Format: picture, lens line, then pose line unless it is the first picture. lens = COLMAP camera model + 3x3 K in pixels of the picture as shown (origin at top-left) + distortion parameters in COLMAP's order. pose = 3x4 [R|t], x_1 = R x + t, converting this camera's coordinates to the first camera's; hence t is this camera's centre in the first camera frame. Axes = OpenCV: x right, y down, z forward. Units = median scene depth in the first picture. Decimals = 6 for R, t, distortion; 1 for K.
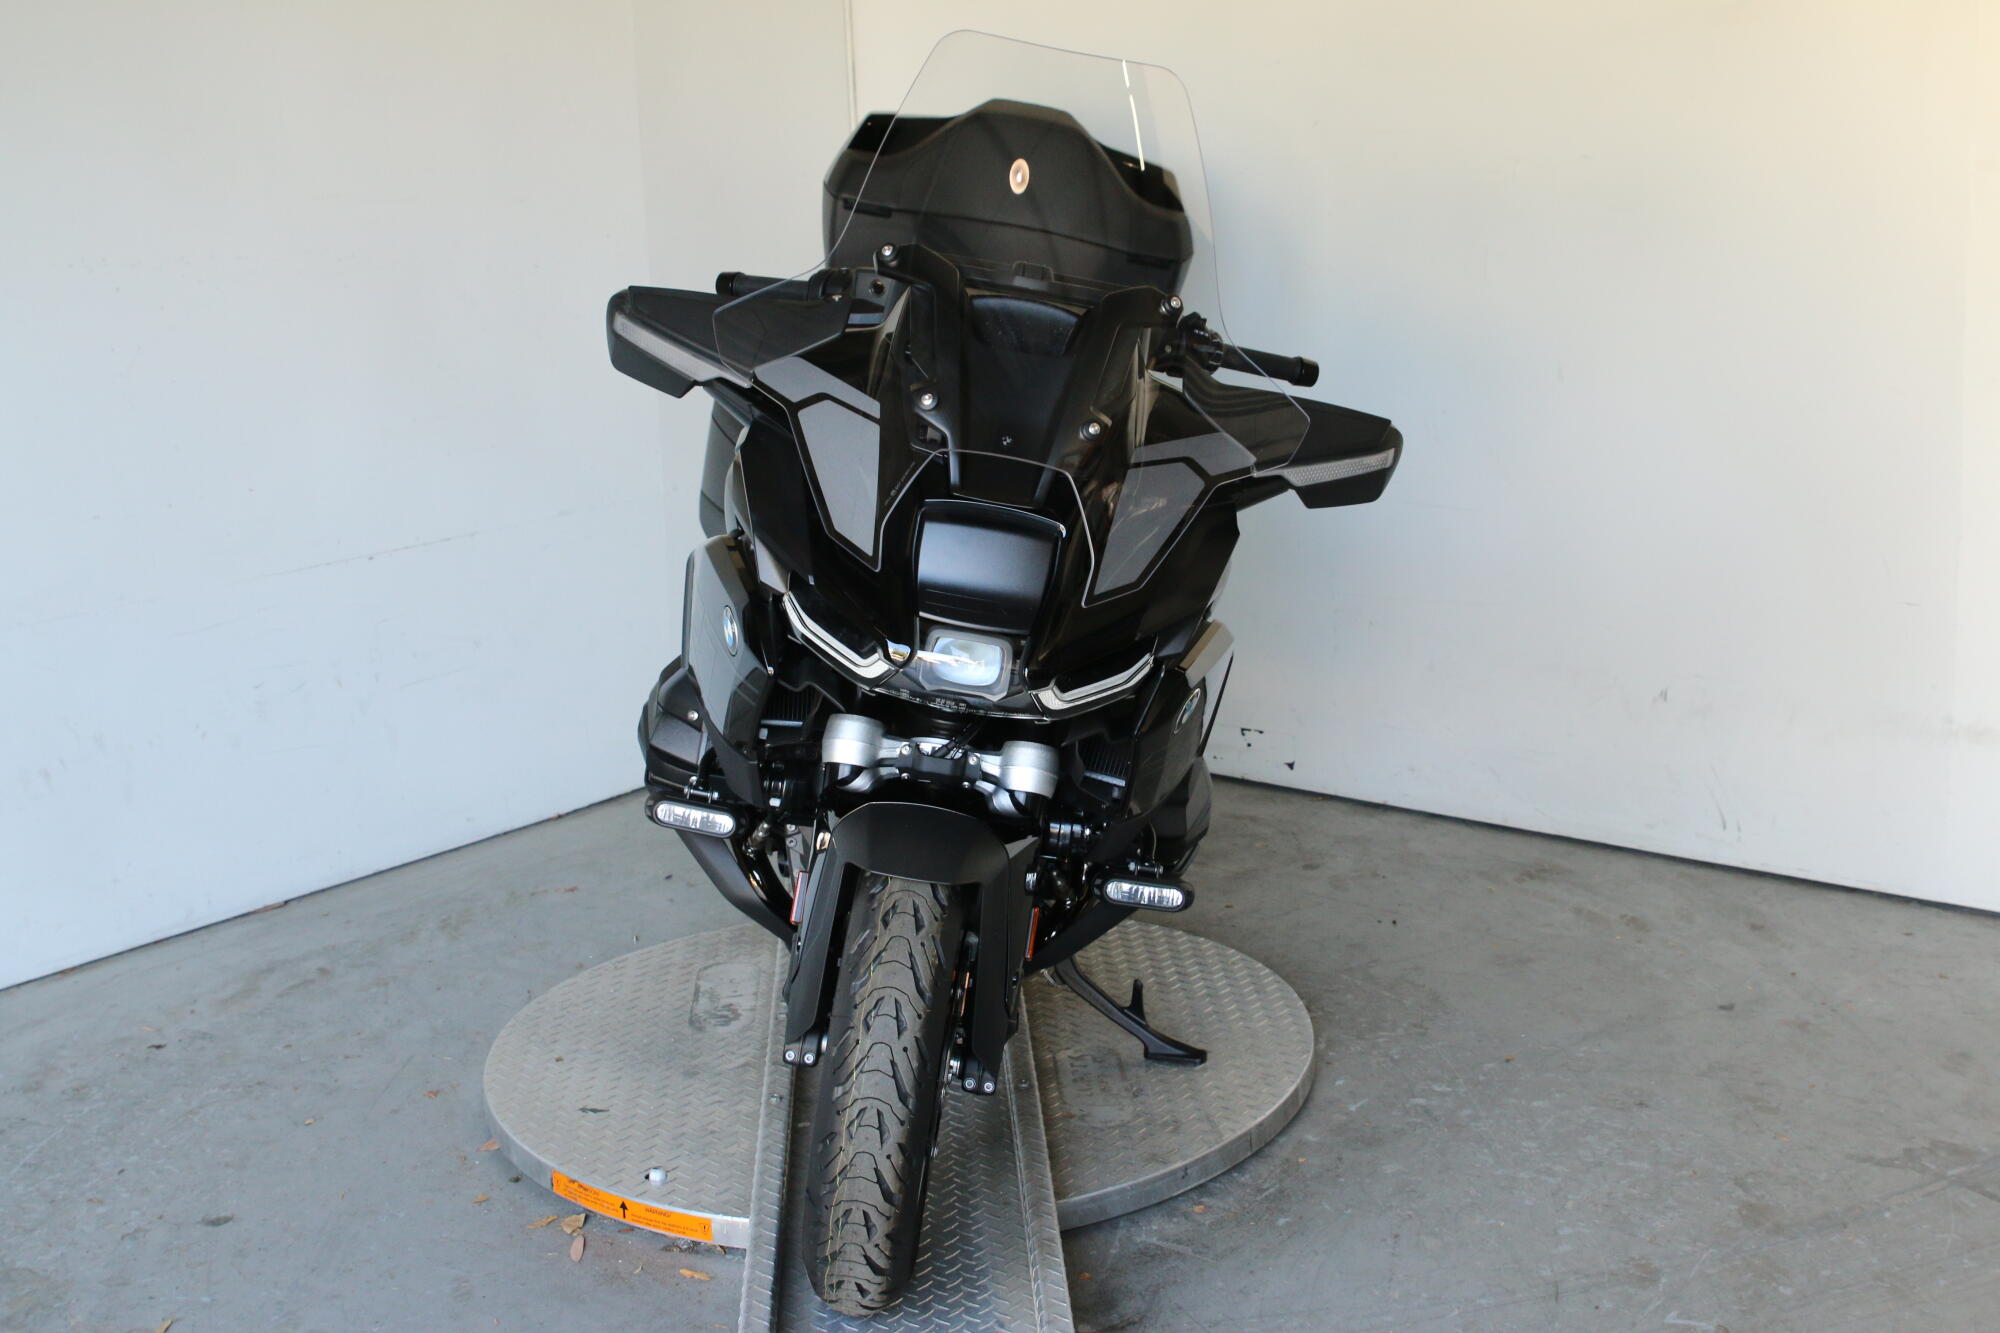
lens RADIAL K [[2464.1, 0, 999.0], [0, 2464.1, 586.2], [0, 0, 1]] dist [-0.071786, 0.000000]
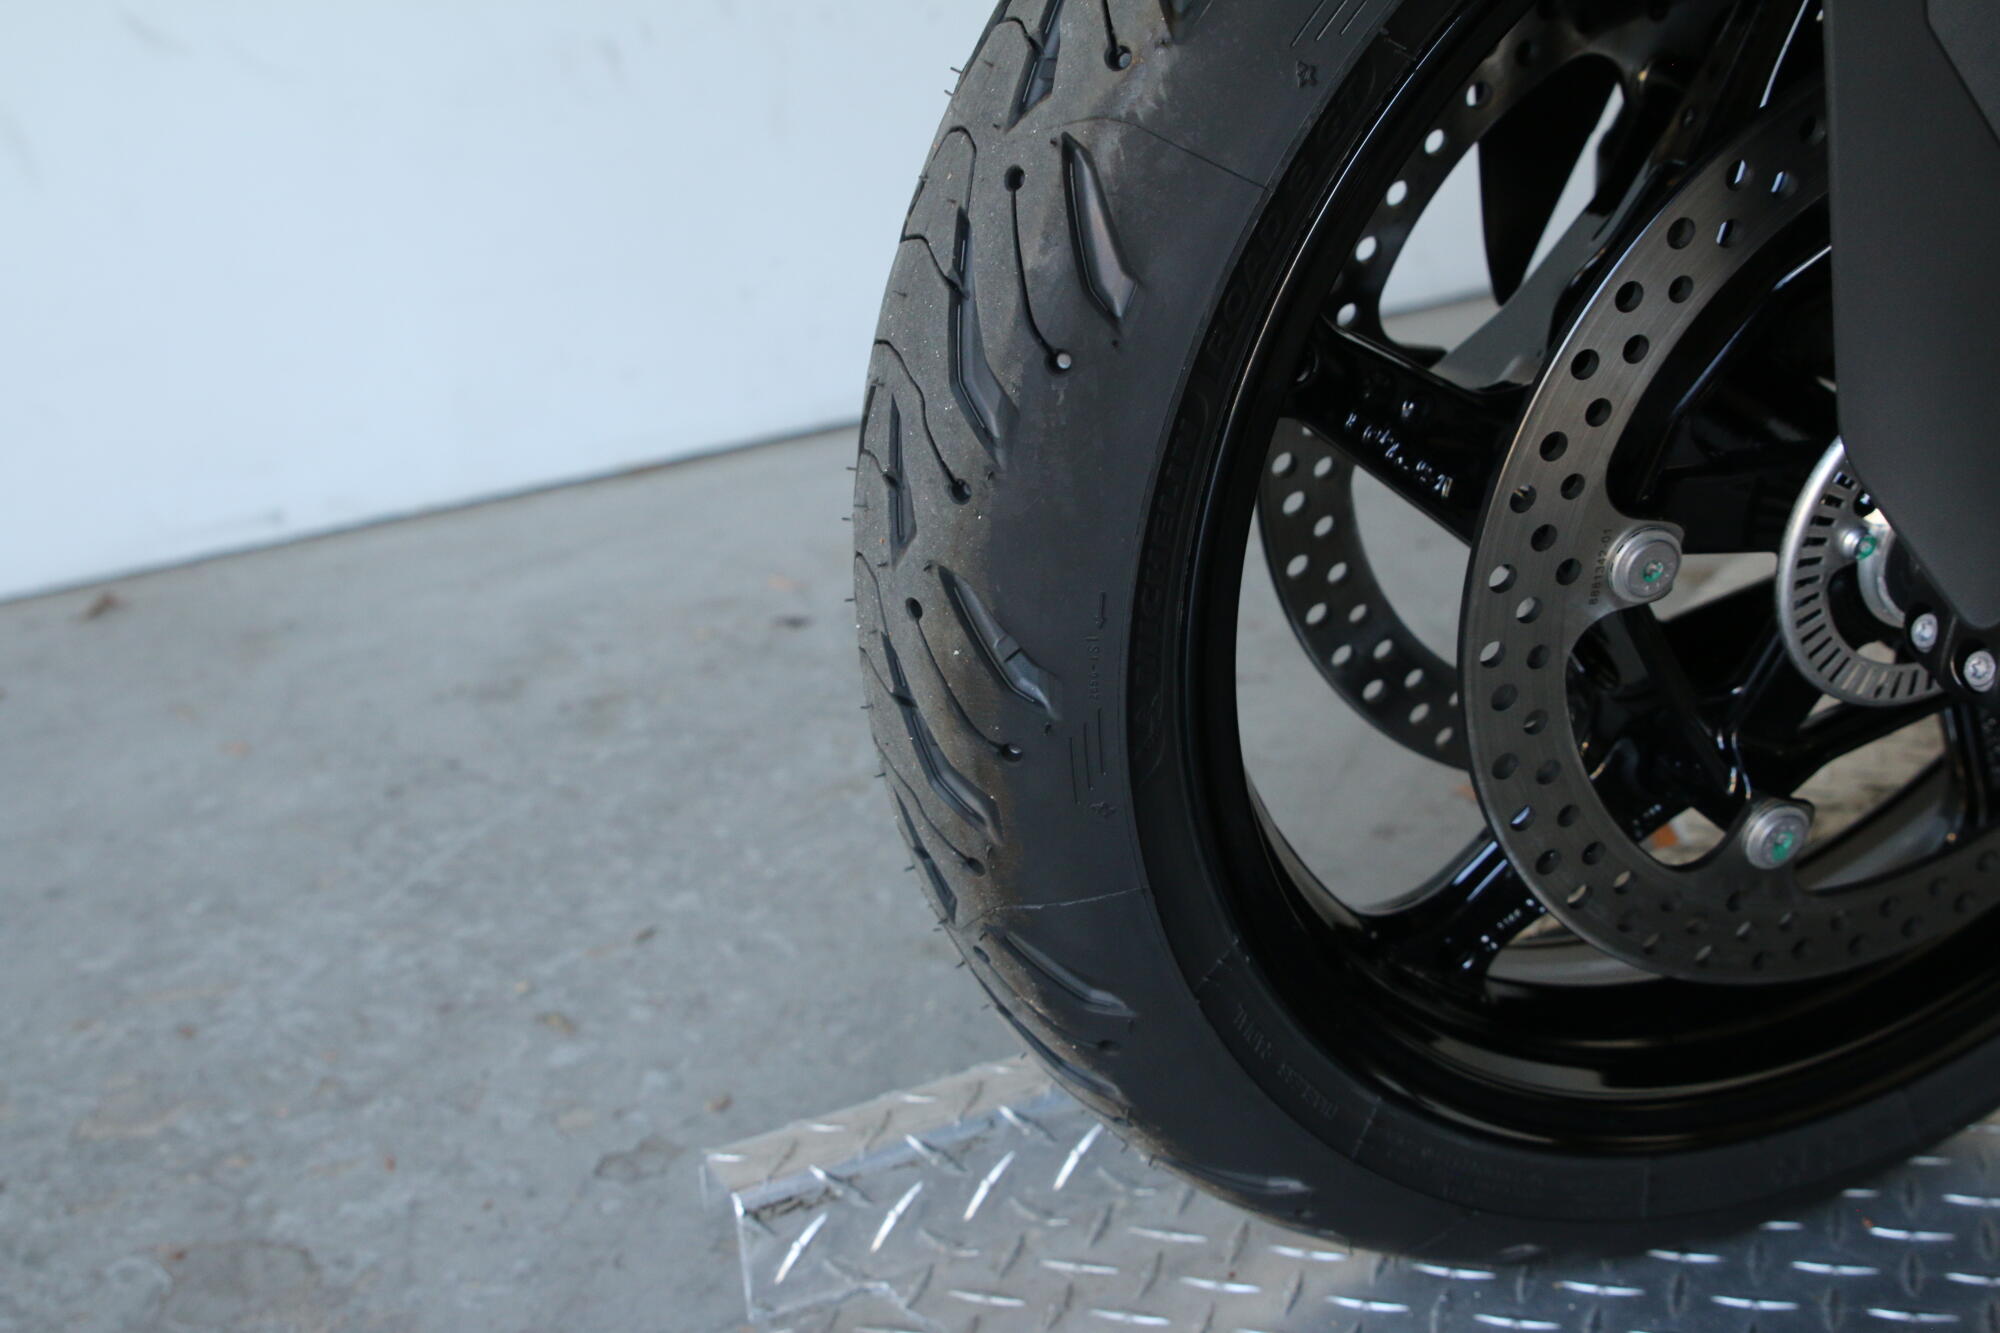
lens RADIAL K [[2464.1, 0, 995.8], [0, 2464.1, 650.8], [0, 0, 1]] dist [-0.071786, 0.000000]
pose [[0.955250, 0.081757, -0.284275, -0.195164], [-0.035704, 0.985887, 0.163561, 0.127149], [0.293635, -0.146092, 0.944688, 0.625445]]
